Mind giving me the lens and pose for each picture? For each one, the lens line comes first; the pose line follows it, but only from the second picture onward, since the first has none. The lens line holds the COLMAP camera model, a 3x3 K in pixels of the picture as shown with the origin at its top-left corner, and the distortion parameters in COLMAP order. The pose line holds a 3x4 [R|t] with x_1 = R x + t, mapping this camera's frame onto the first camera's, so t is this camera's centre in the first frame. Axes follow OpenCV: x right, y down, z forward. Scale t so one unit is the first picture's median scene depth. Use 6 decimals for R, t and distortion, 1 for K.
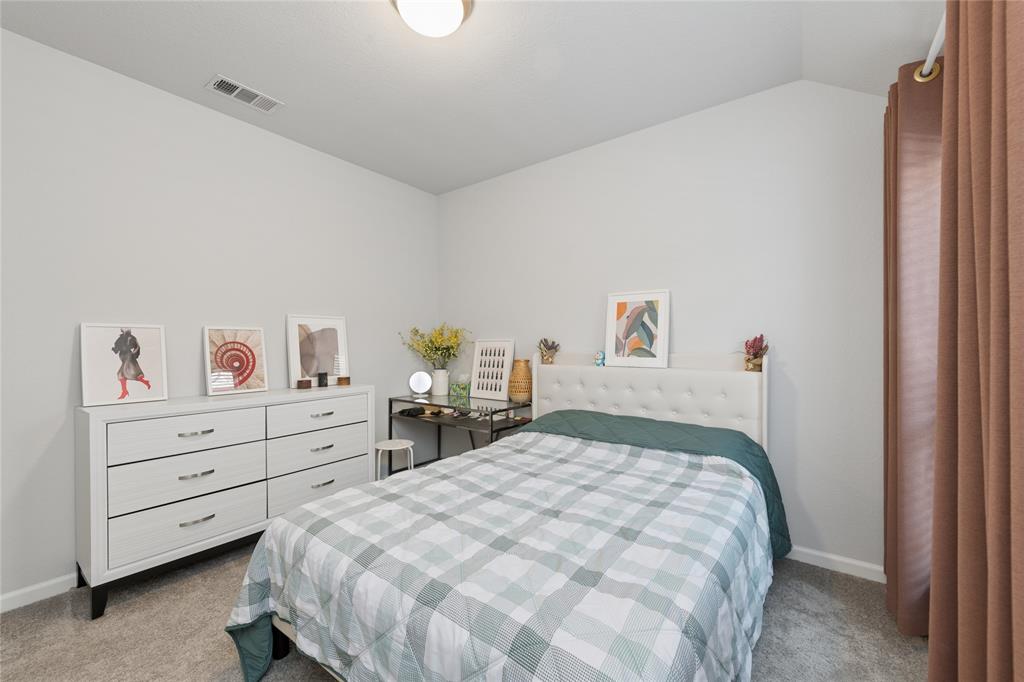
lens RADIAL K [[401.1, 0, 511.1], [0, 401.1, 344.1], [0, 0, 1]] dist [0.010915, -0.004106]
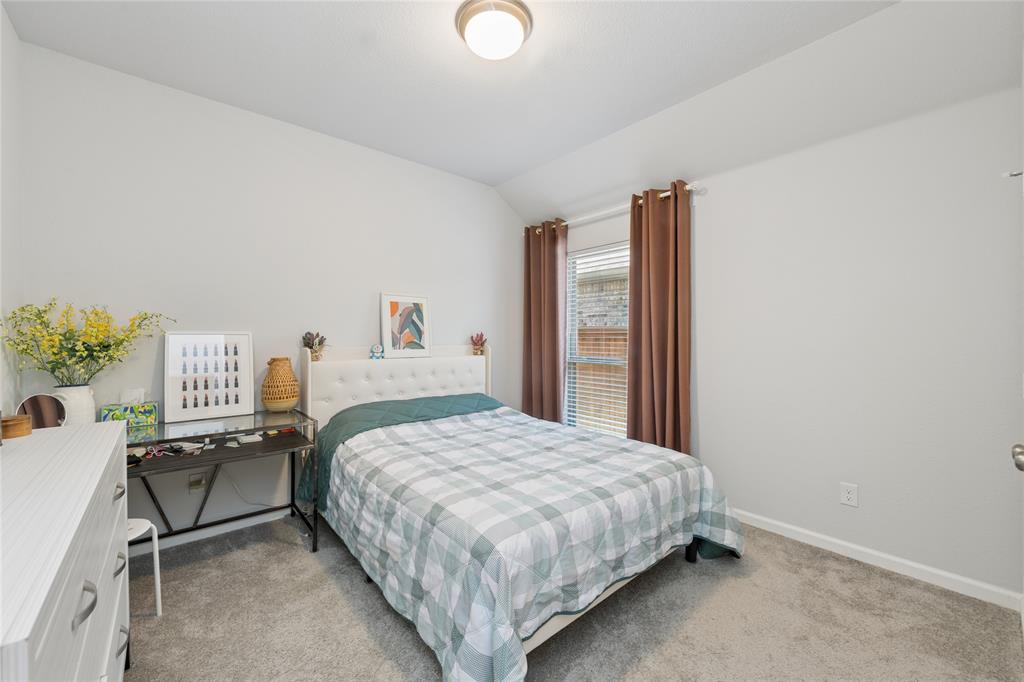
lens RADIAL K [[401.1, 0, 508.0], [0, 401.1, 338.1], [0, 0, 1]] dist [0.010915, -0.004106]
pose [[0.229666, 0.000459, 0.973269, -0.764343], [0.001313, 0.999999, -0.000781, 0.000385], [-0.973269, 0.001457, 0.229665, 0.432366]]
